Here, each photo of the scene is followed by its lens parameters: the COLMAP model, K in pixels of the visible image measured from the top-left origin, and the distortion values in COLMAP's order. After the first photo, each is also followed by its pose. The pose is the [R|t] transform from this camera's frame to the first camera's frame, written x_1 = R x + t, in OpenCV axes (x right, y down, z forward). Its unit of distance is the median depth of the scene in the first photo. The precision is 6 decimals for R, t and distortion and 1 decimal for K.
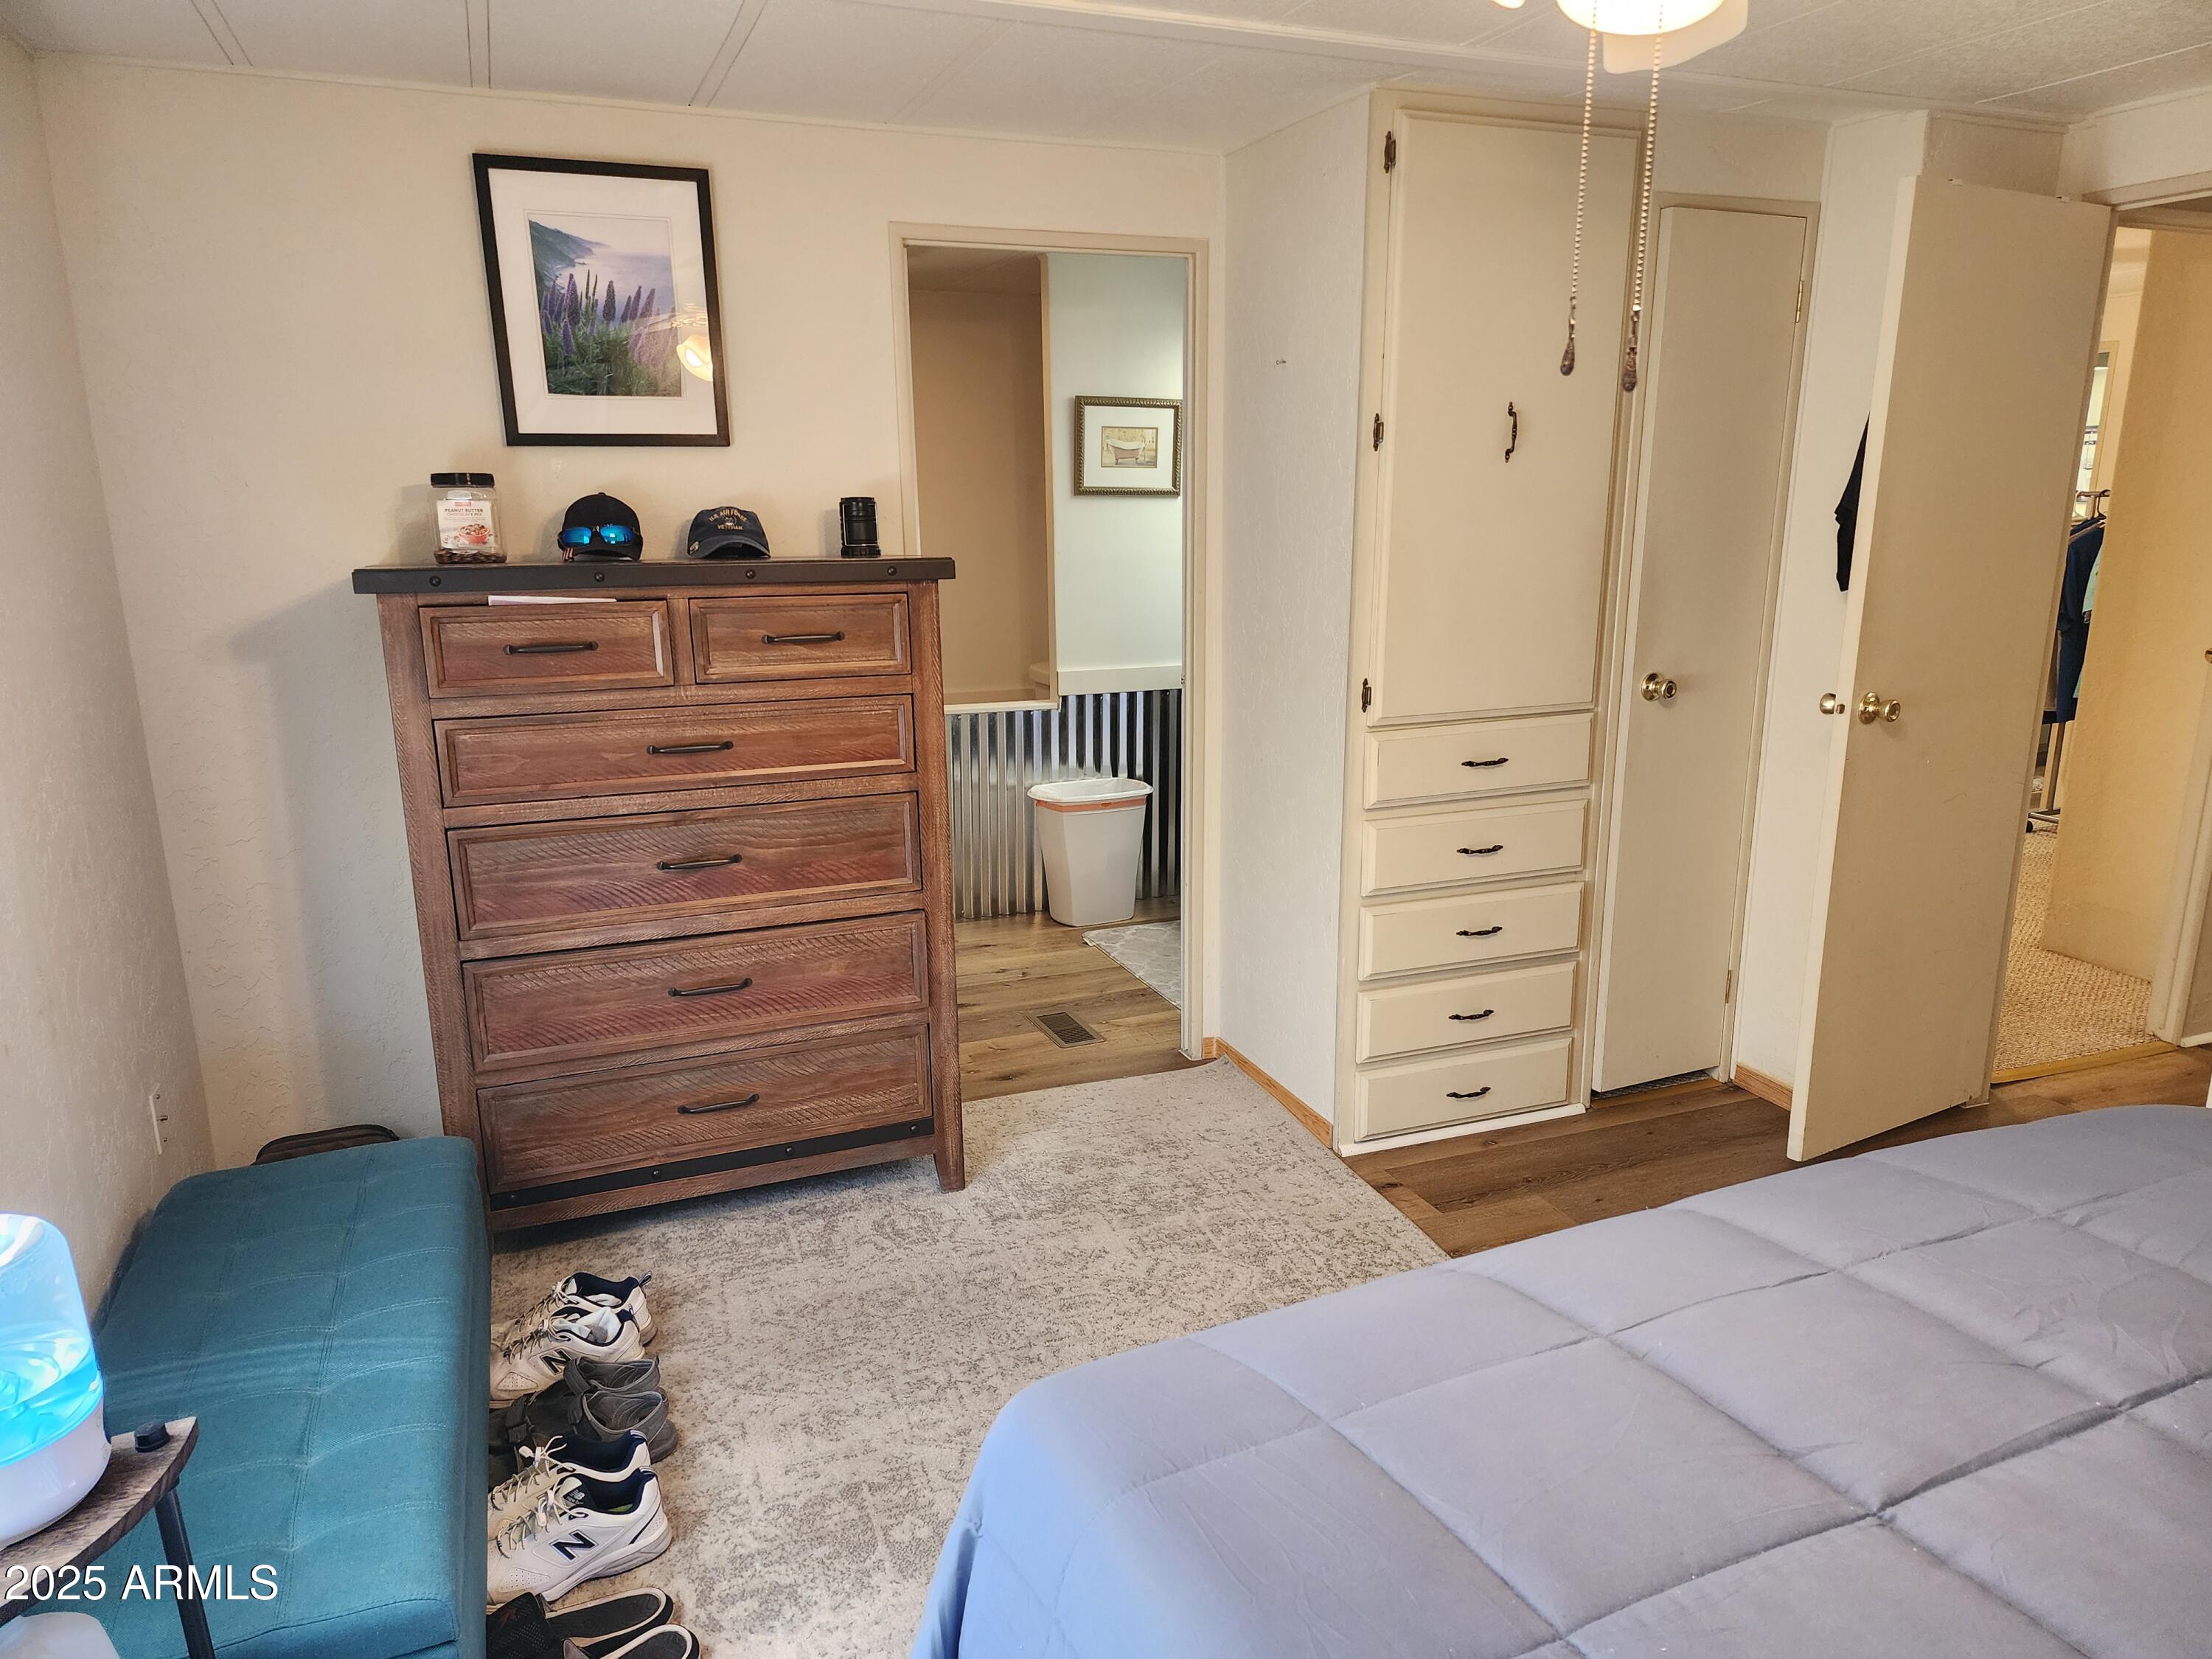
lens RADIAL K [[1475.0, 0, 1056.6], [0, 1475.0, 875.5], [0, 0, 1]] dist [0.066817, -0.055283]
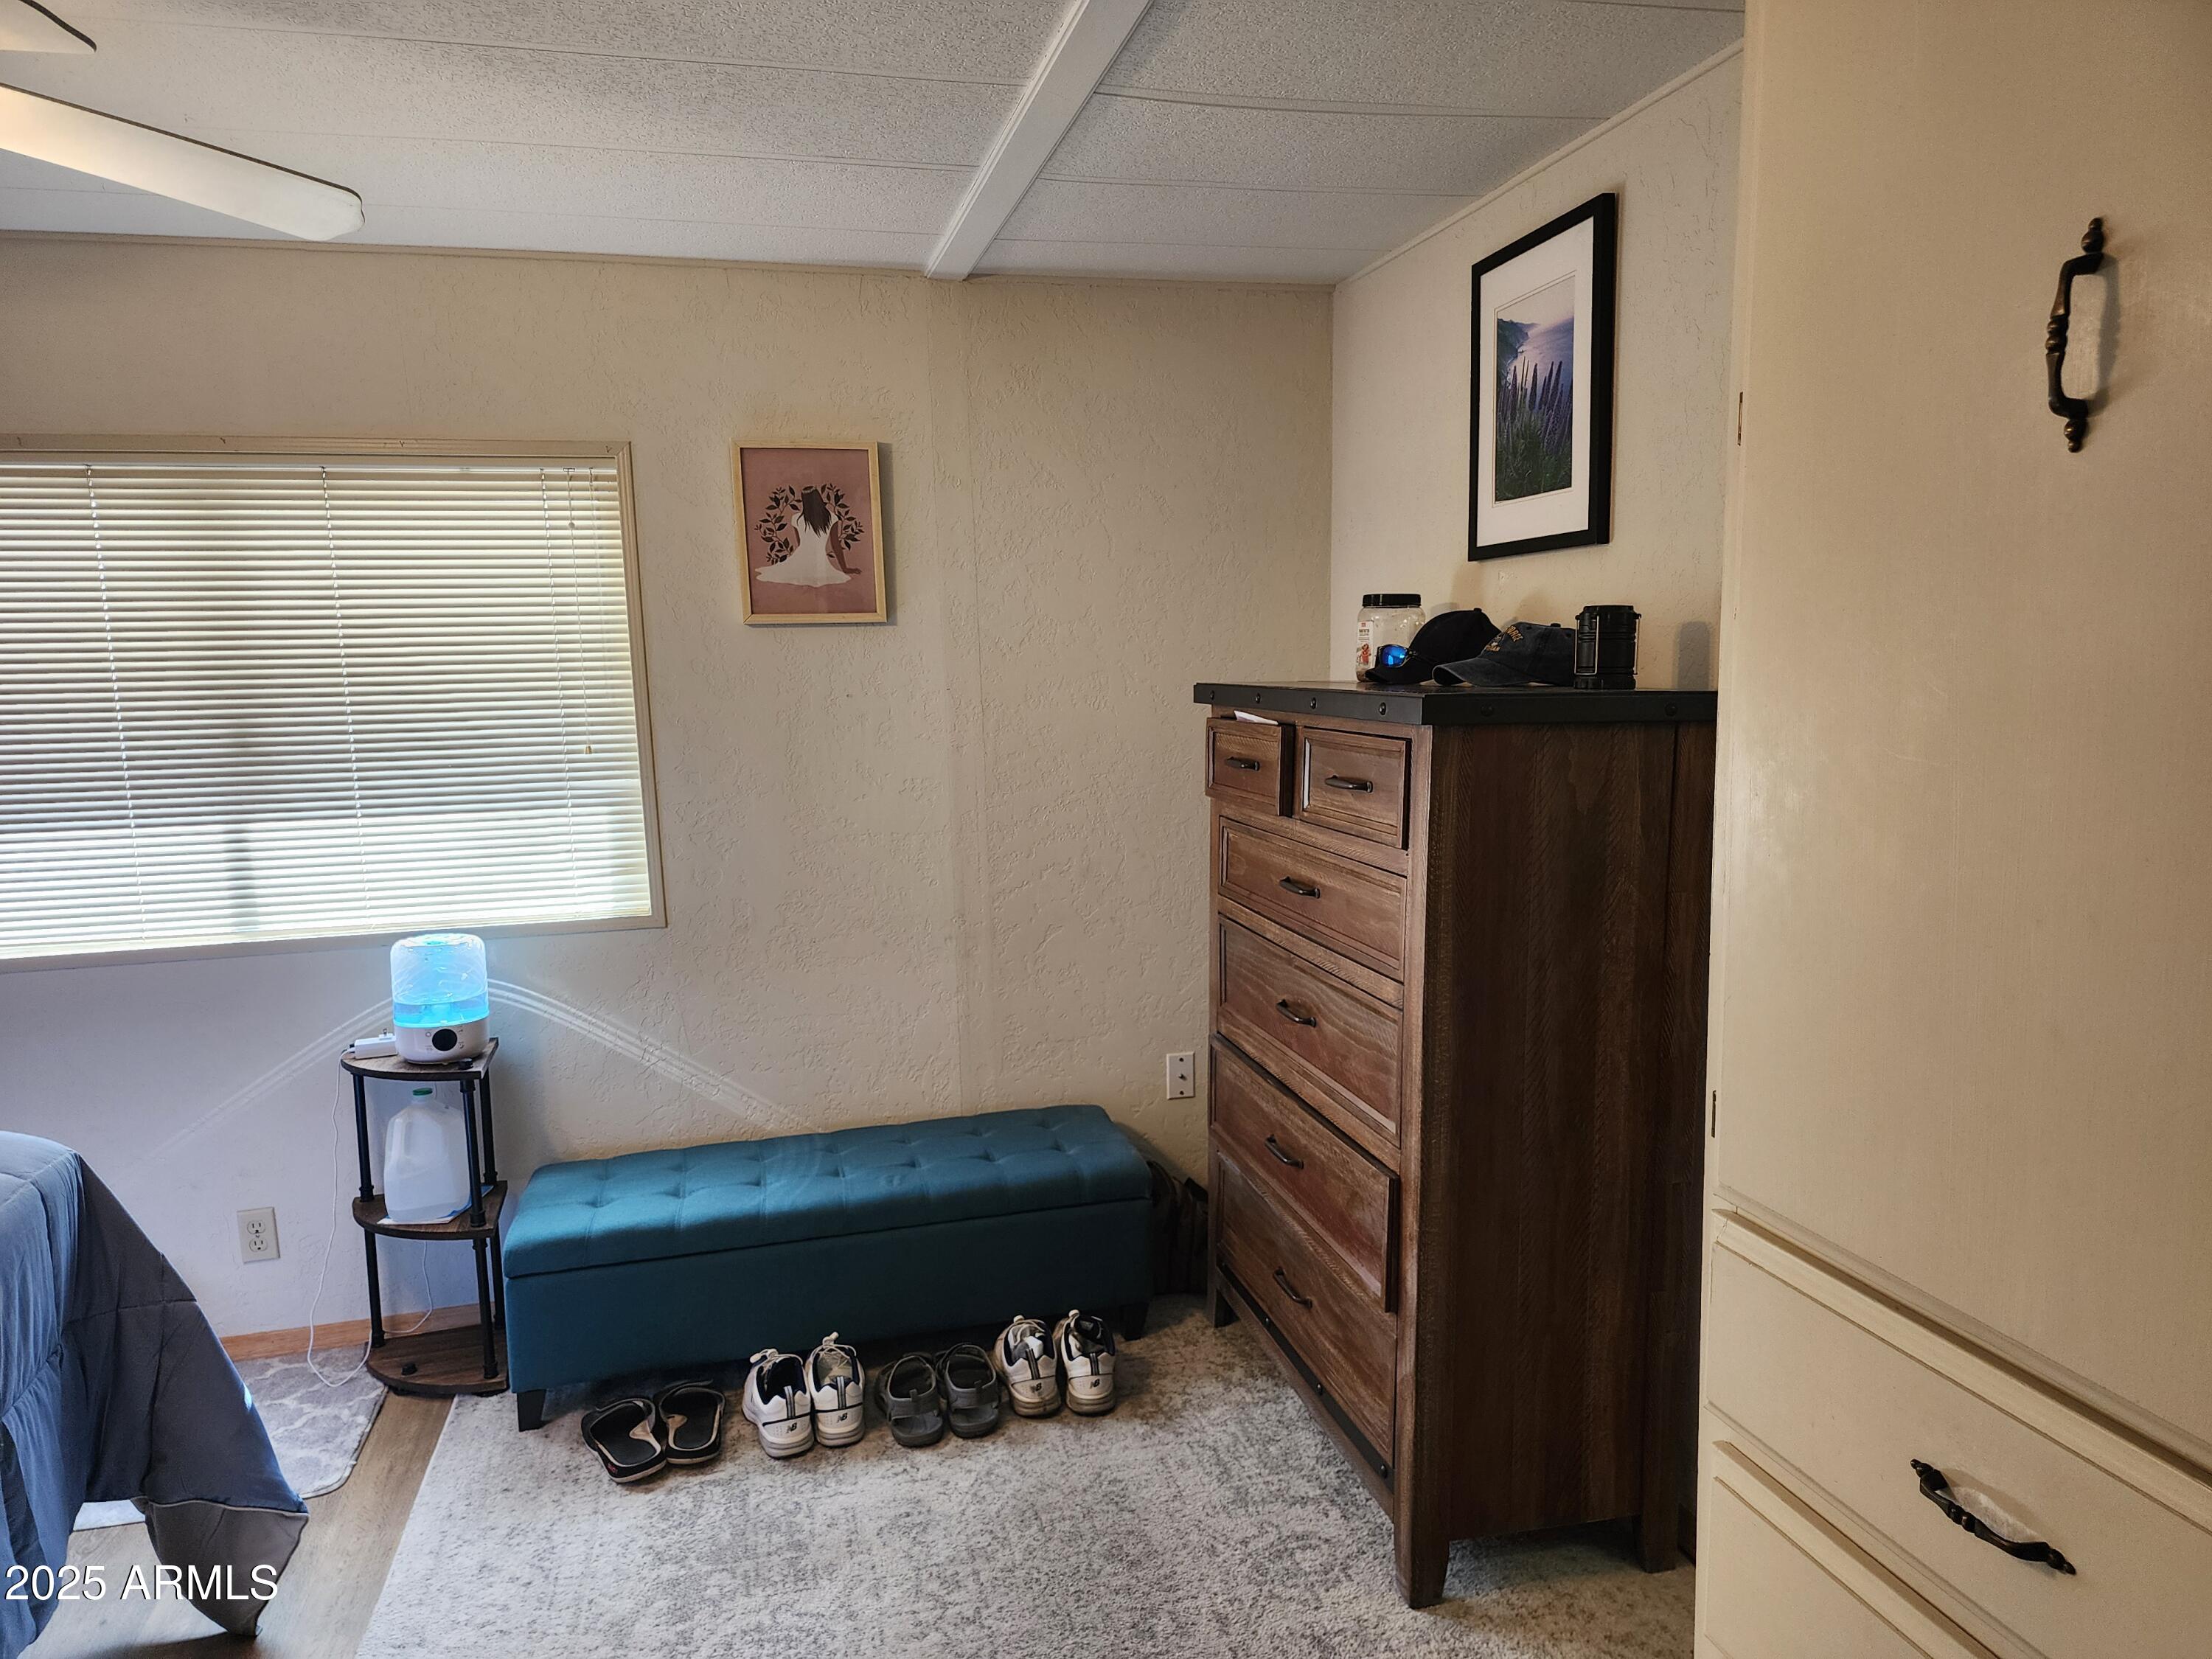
lens RADIAL K [[1475.0, 0, 1111.9], [0, 1475.0, 848.9], [0, 0, 1]] dist [0.066817, -0.055283]
pose [[-0.109916, 0.158196, -0.981271, 0.615484], [-0.212976, 0.960574, 0.178716, -0.233648], [0.970855, 0.228631, -0.071890, 0.895125]]
